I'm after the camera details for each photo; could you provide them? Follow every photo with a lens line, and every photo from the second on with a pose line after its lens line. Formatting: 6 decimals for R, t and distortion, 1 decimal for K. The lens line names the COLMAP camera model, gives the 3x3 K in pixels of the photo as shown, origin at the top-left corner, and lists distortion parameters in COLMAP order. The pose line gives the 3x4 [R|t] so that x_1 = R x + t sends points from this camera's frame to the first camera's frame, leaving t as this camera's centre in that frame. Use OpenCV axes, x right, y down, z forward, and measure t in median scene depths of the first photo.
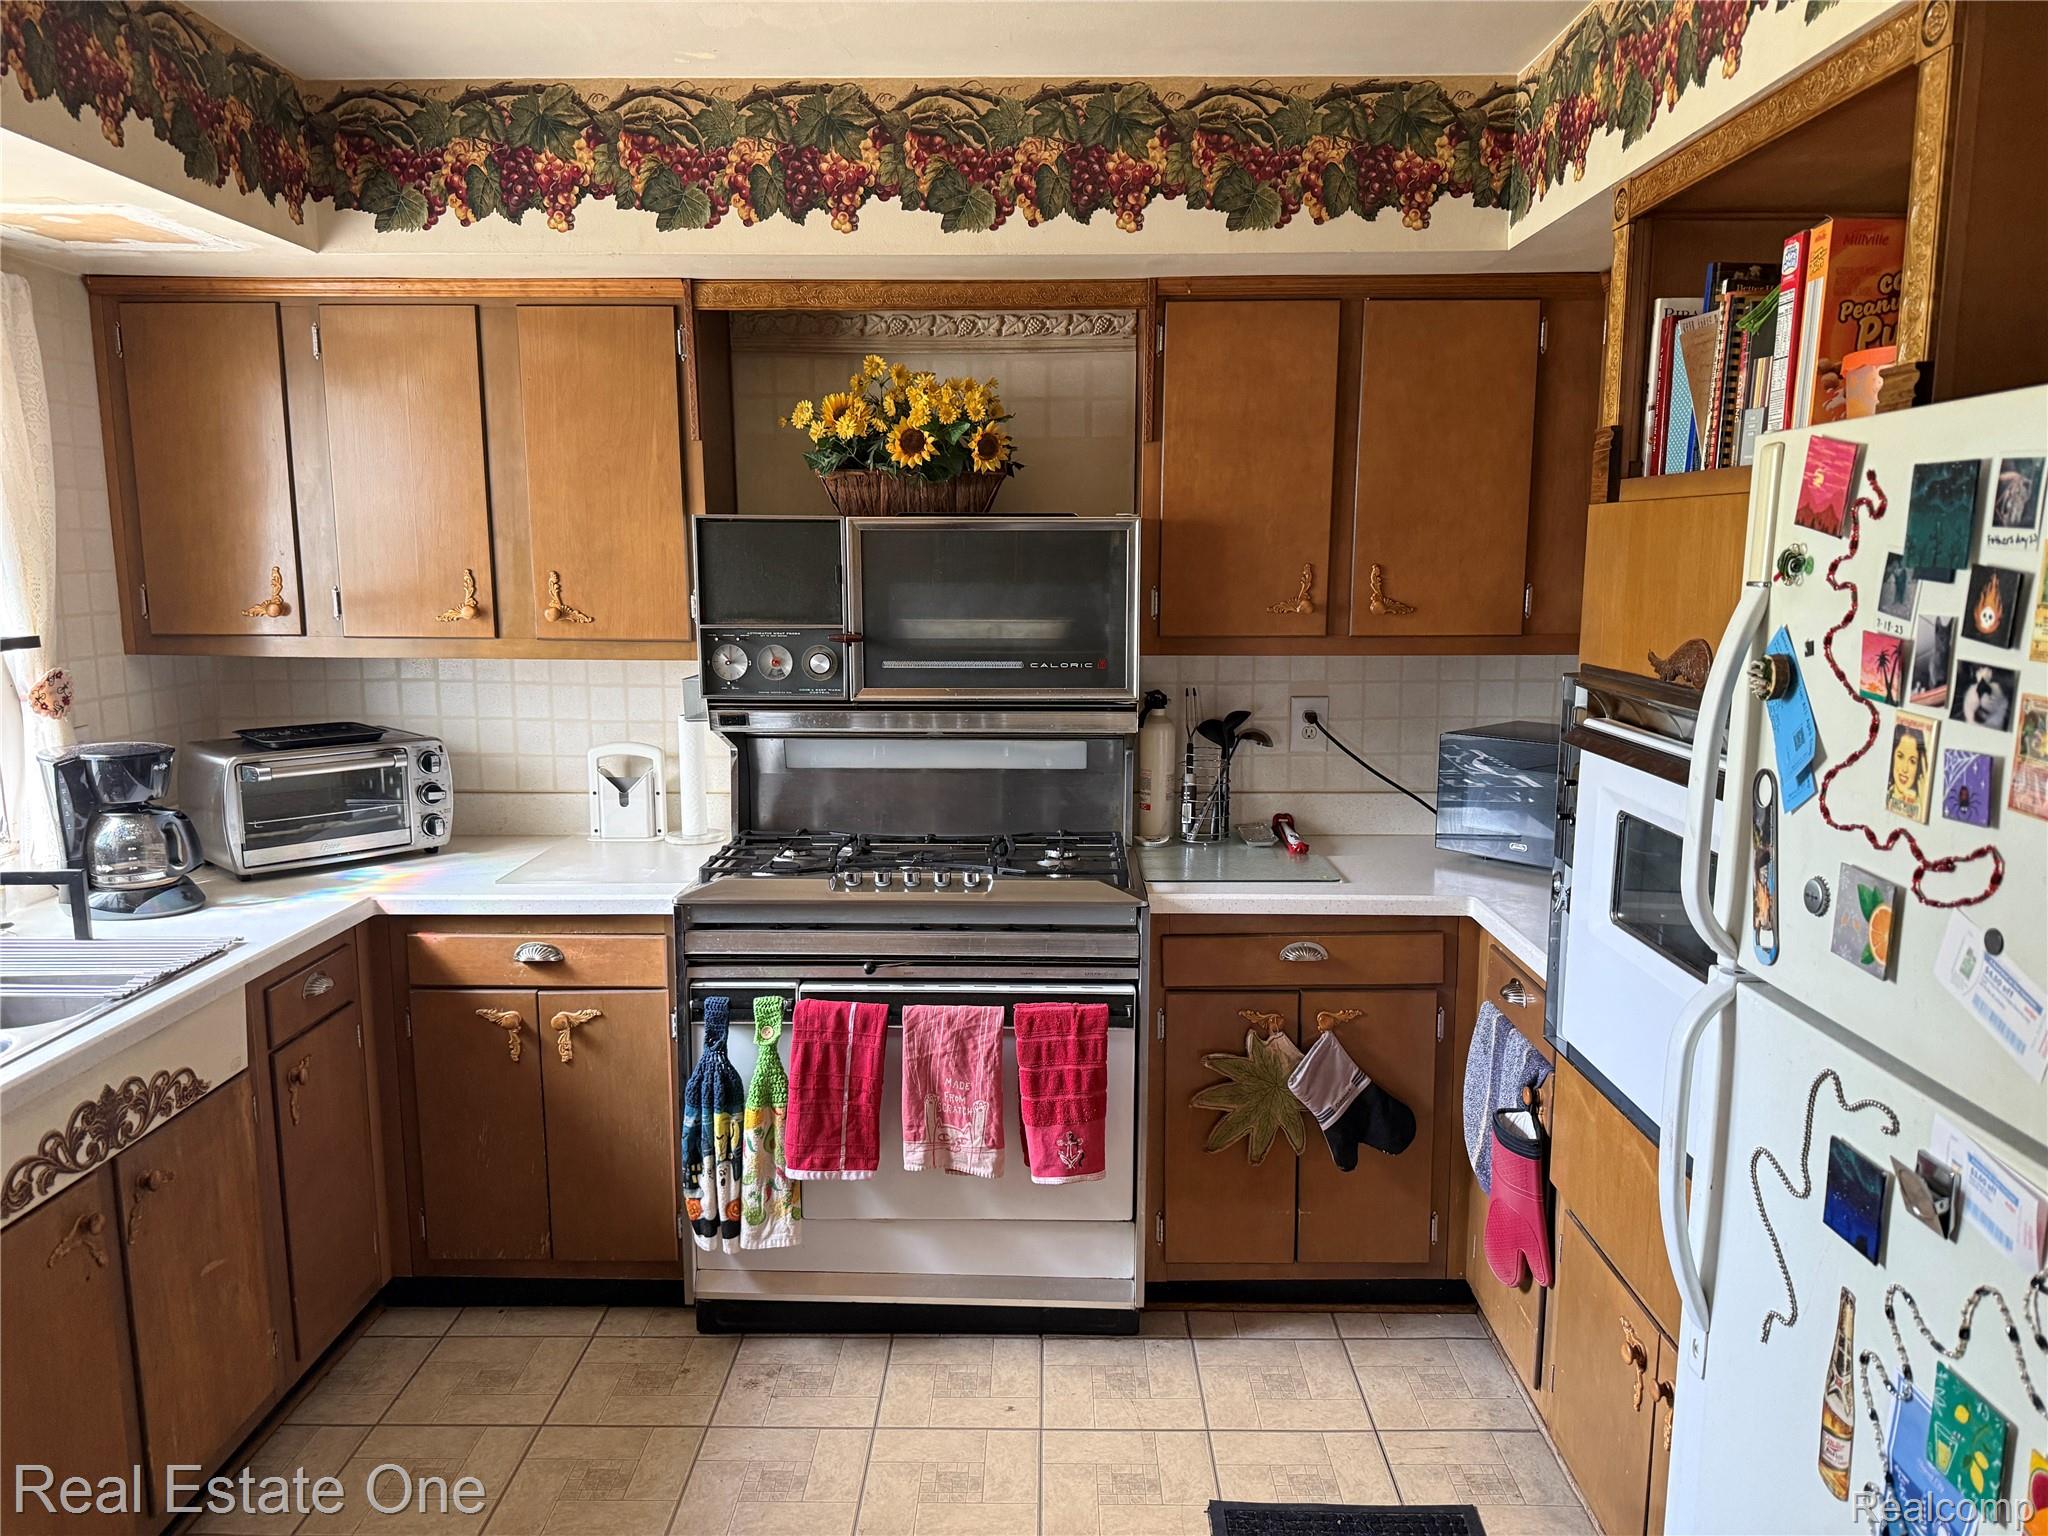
lens RADIAL K [[1382.6, 0, 1021.2], [0, 1382.6, 760.6], [0, 0, 1]] dist [0.007539, -0.052784]
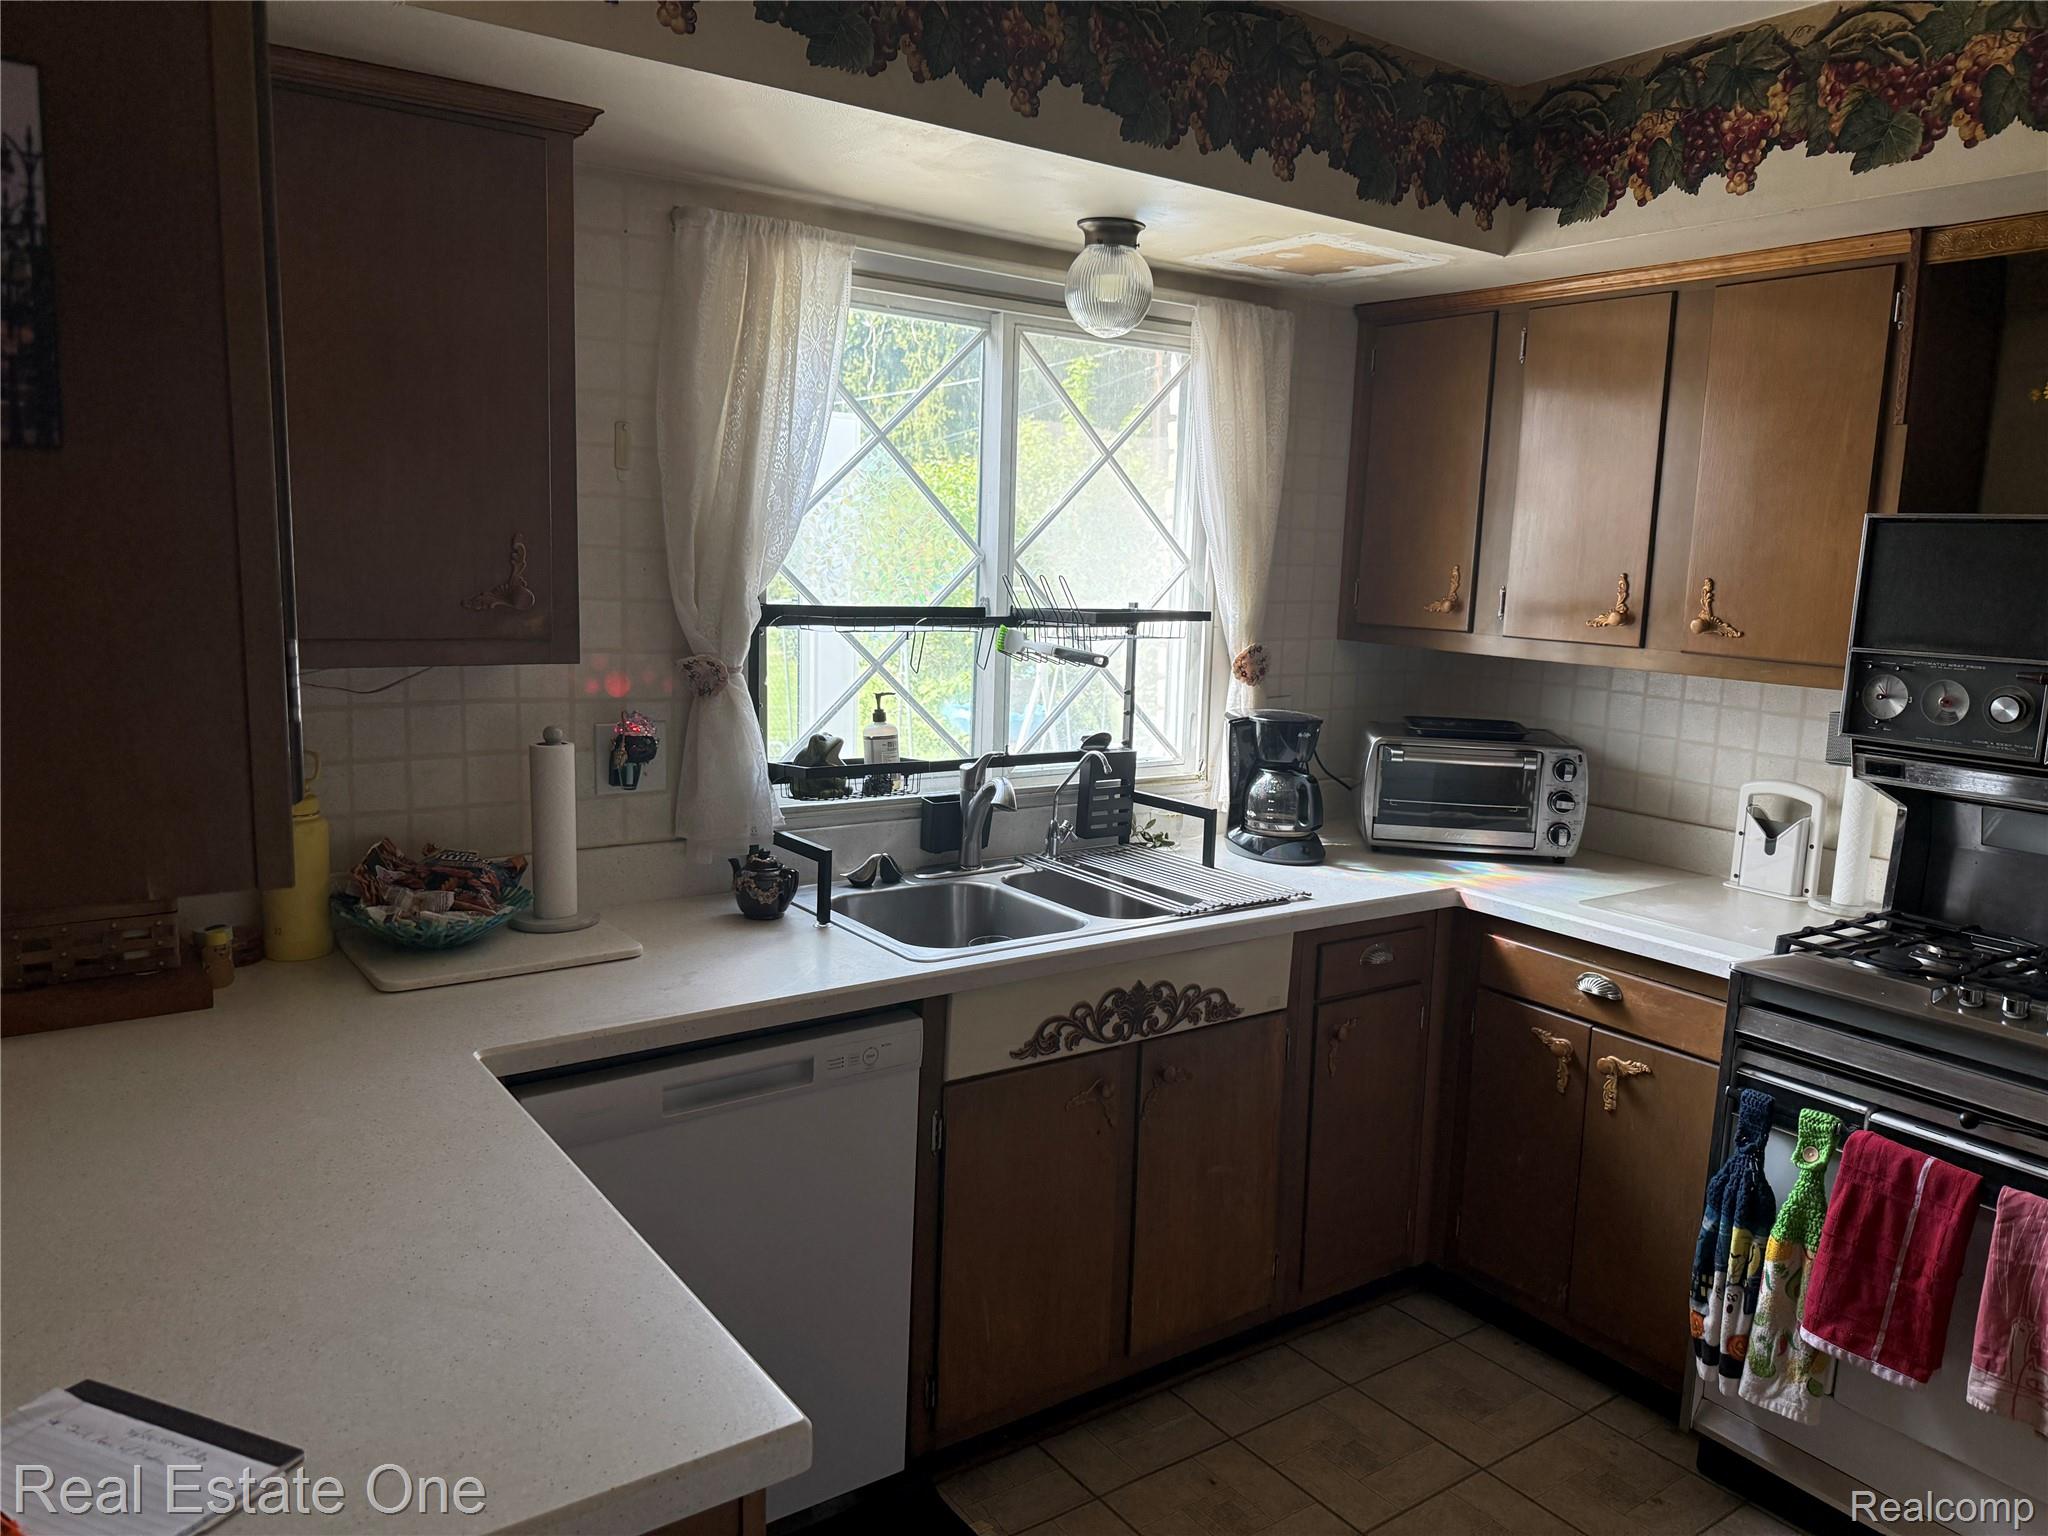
lens RADIAL K [[1385.9, 0, 1024.0], [0, 1385.9, 768.0], [0, 0, 1]] dist [-0.007181, -0.027525]
pose [[0.573802, 0.143541, -0.806317, 0.164323], [-0.152658, 0.986013, 0.066894, -0.008521], [0.804640, 0.084707, 0.587689, 0.140707]]
